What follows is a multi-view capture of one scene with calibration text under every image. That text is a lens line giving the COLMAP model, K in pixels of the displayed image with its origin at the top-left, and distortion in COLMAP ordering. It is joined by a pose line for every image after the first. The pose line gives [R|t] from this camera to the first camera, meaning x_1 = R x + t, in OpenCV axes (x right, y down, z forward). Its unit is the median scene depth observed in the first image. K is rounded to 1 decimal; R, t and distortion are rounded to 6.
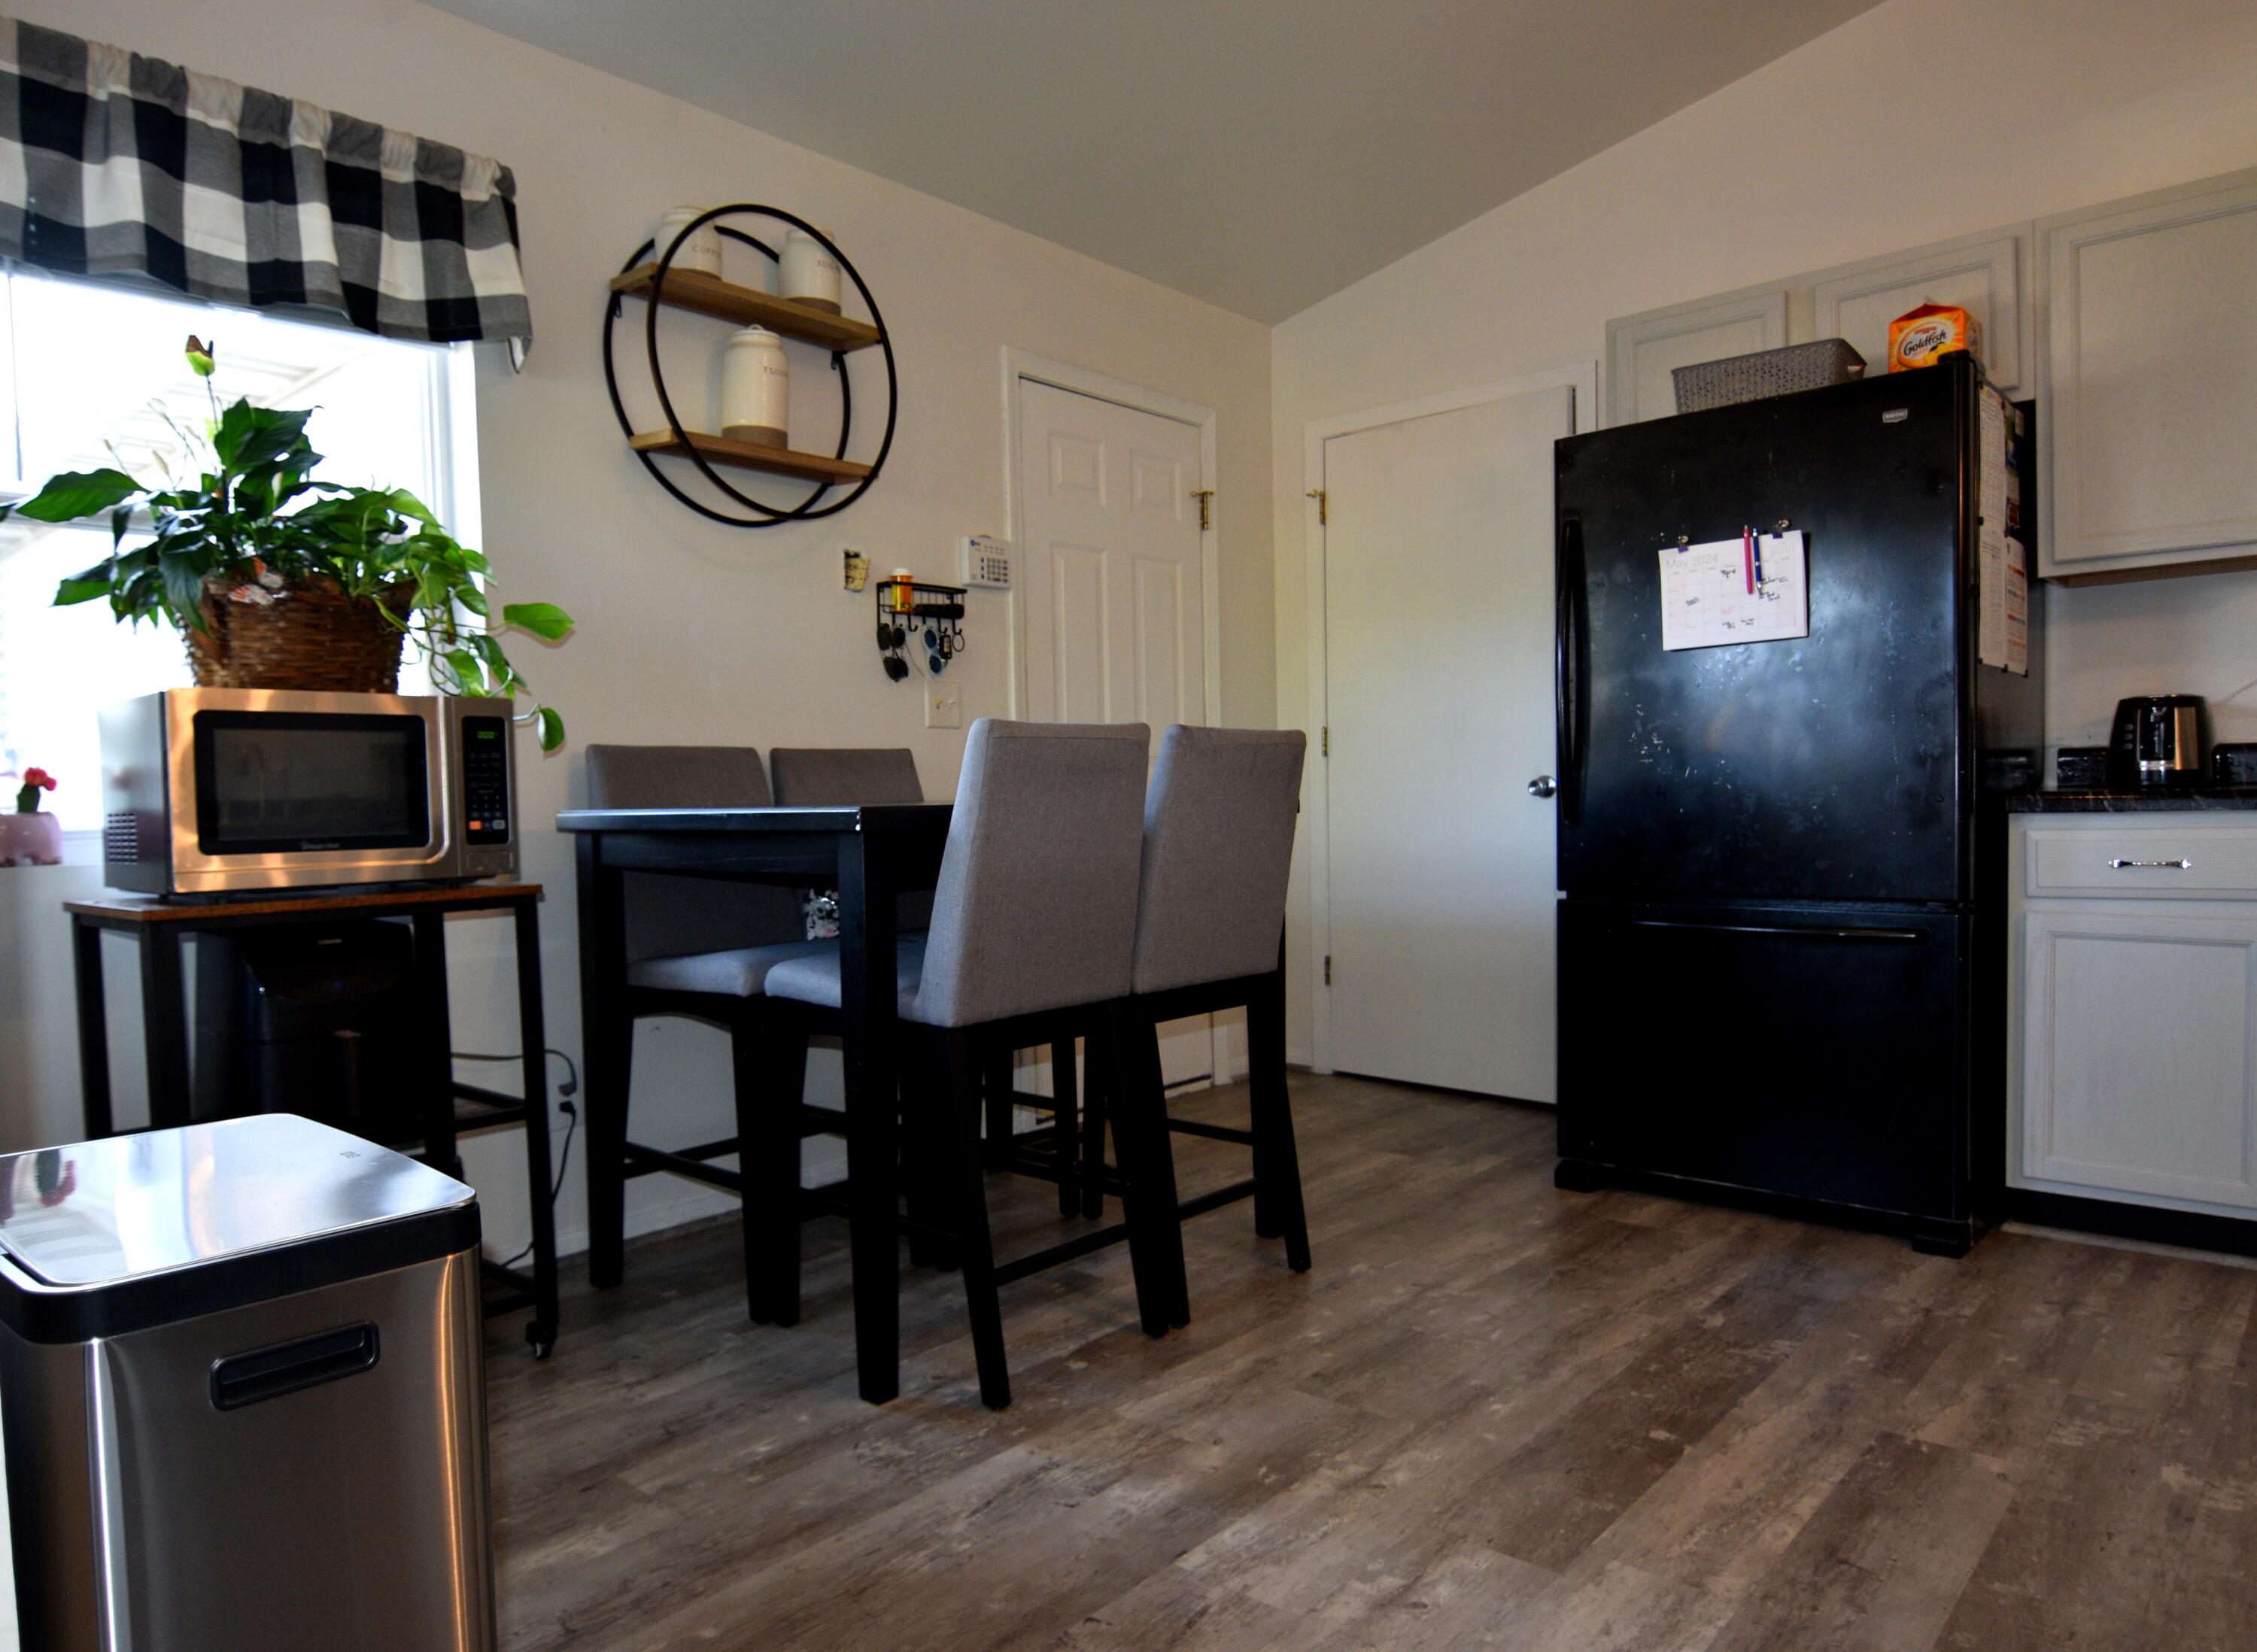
lens RADIAL K [[1476.1, 0, 1125.2], [0, 1476.1, 830.1], [0, 0, 1]] dist [-0.005099, -0.007070]
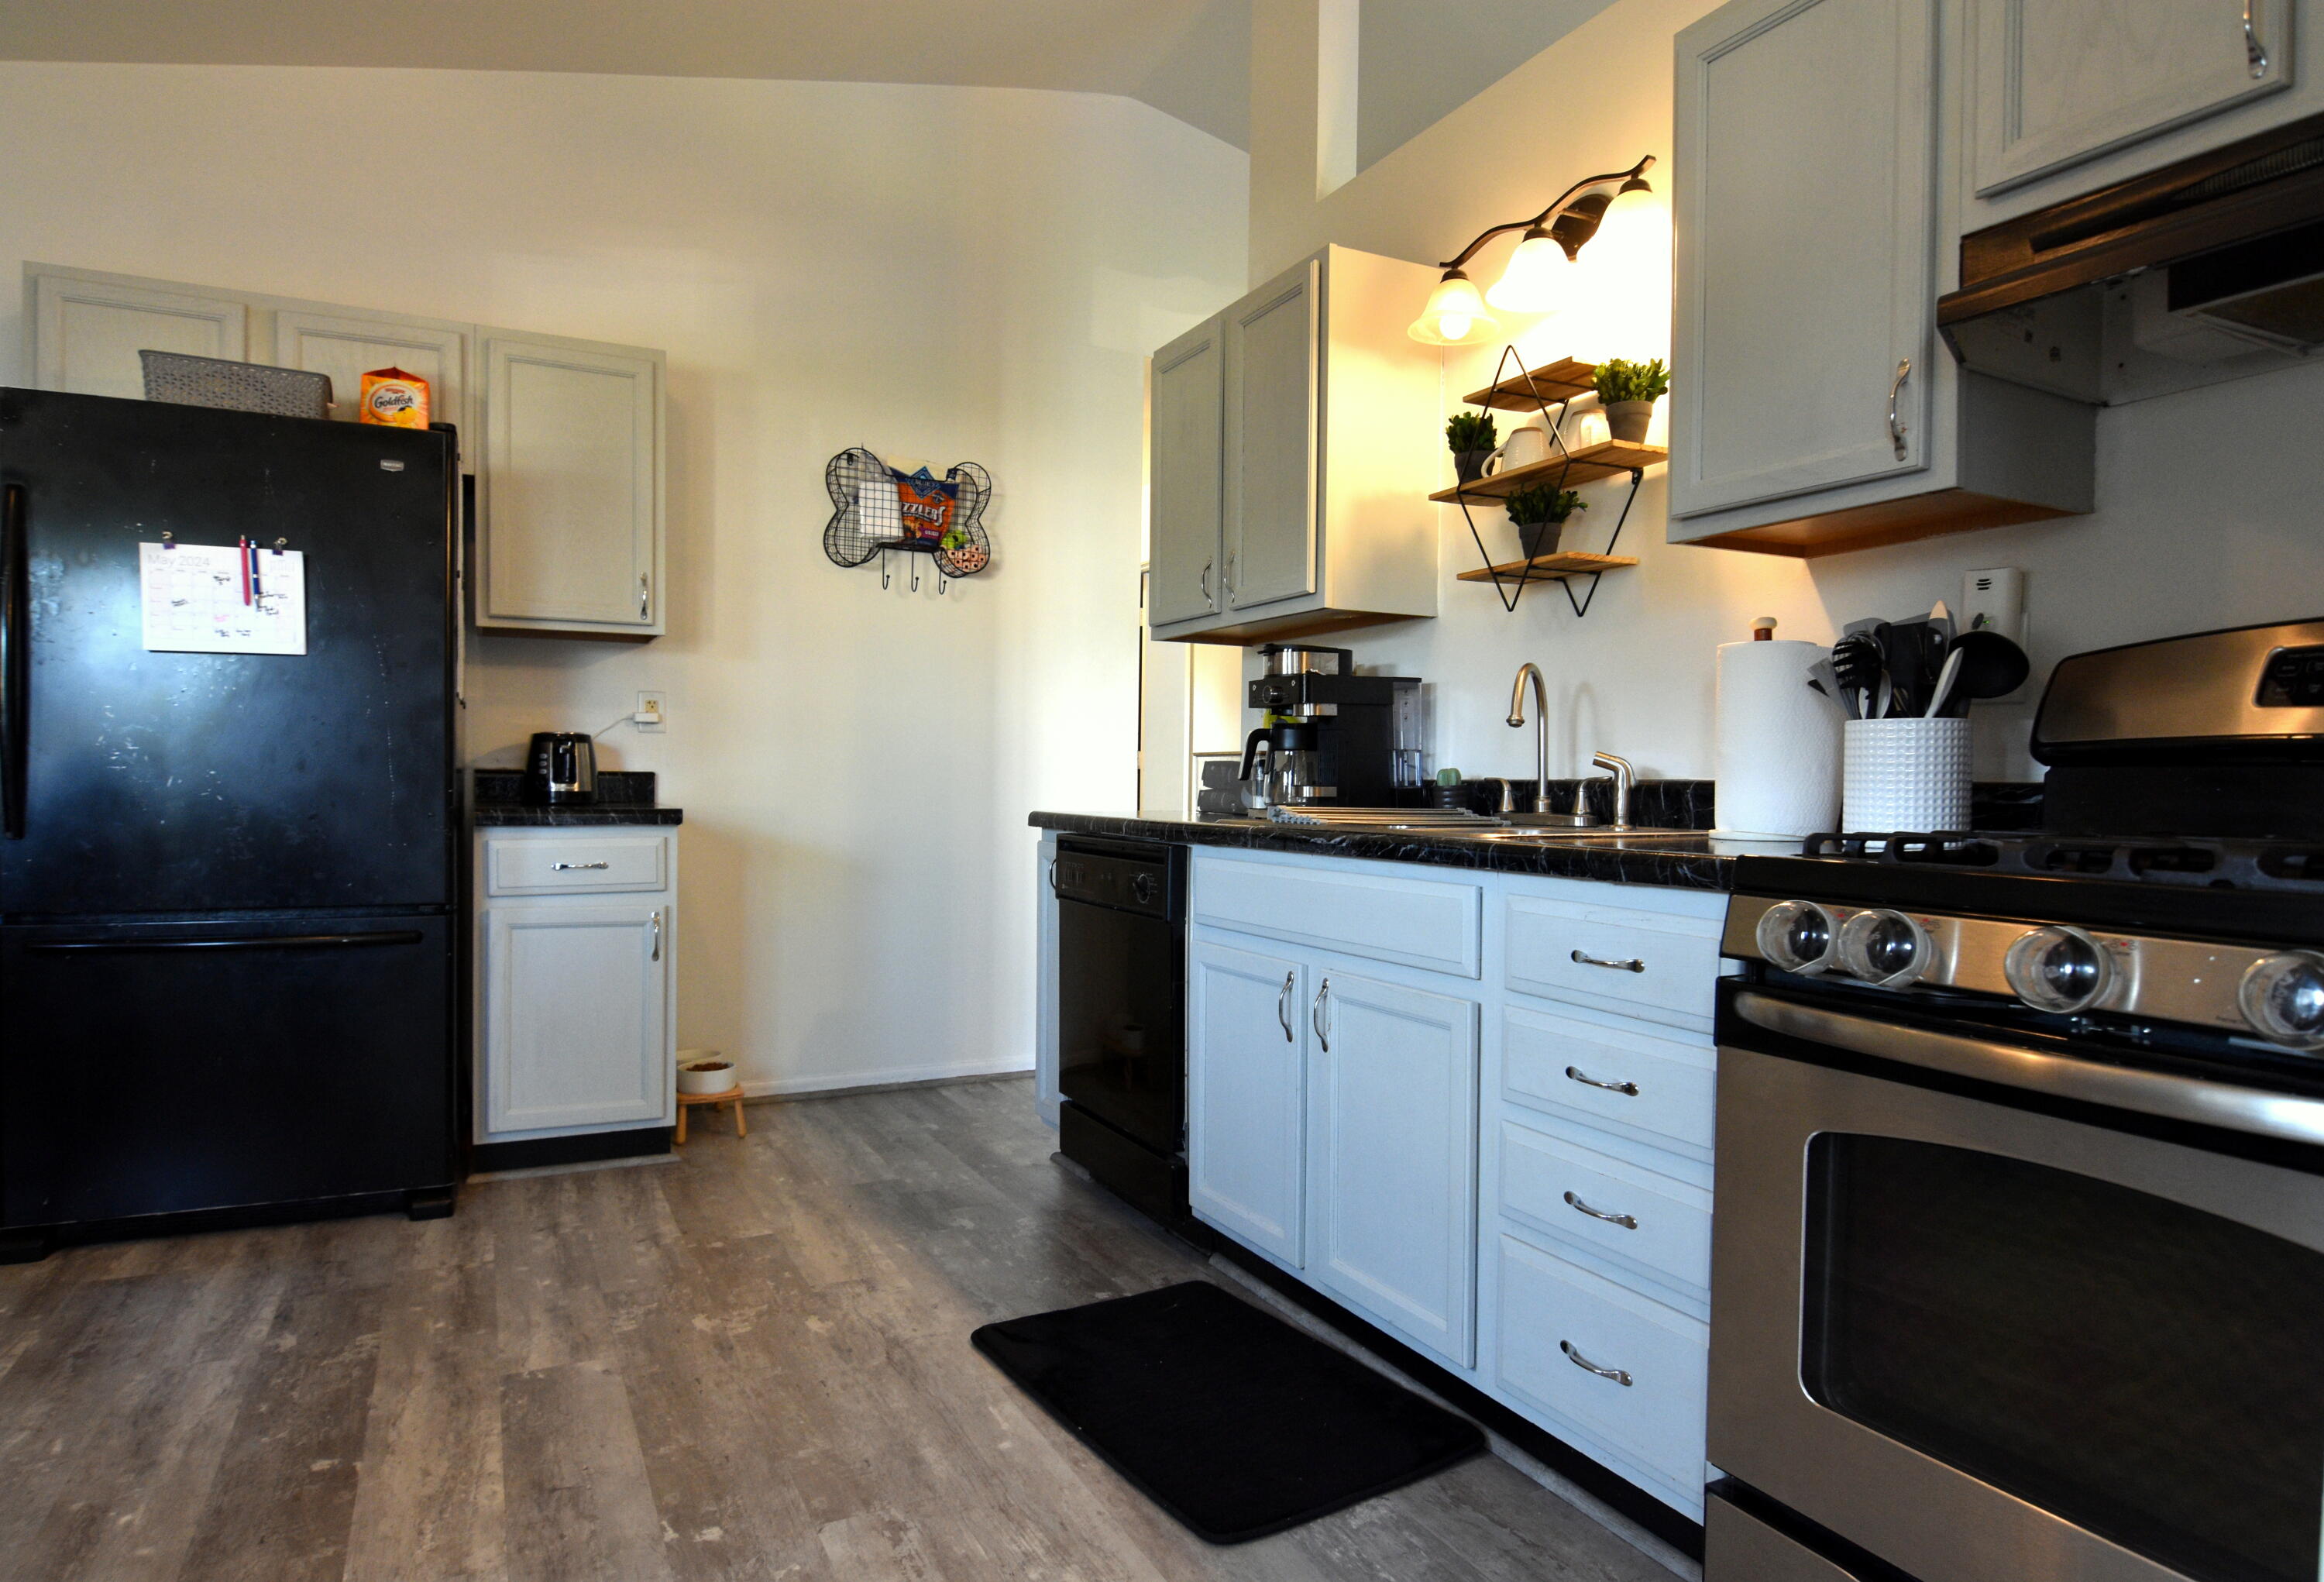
lens RADIAL K [[1329.0, 0, 1155.5], [0, 1329.0, 797.4], [0, 0, 1]] dist [-0.009213, -0.003183]
pose [[0.363807, 0.016451, 0.931329, -0.204418], [-0.001515, 0.999853, -0.017069, -0.018228], [-0.931473, 0.004799, 0.363779, 0.117819]]
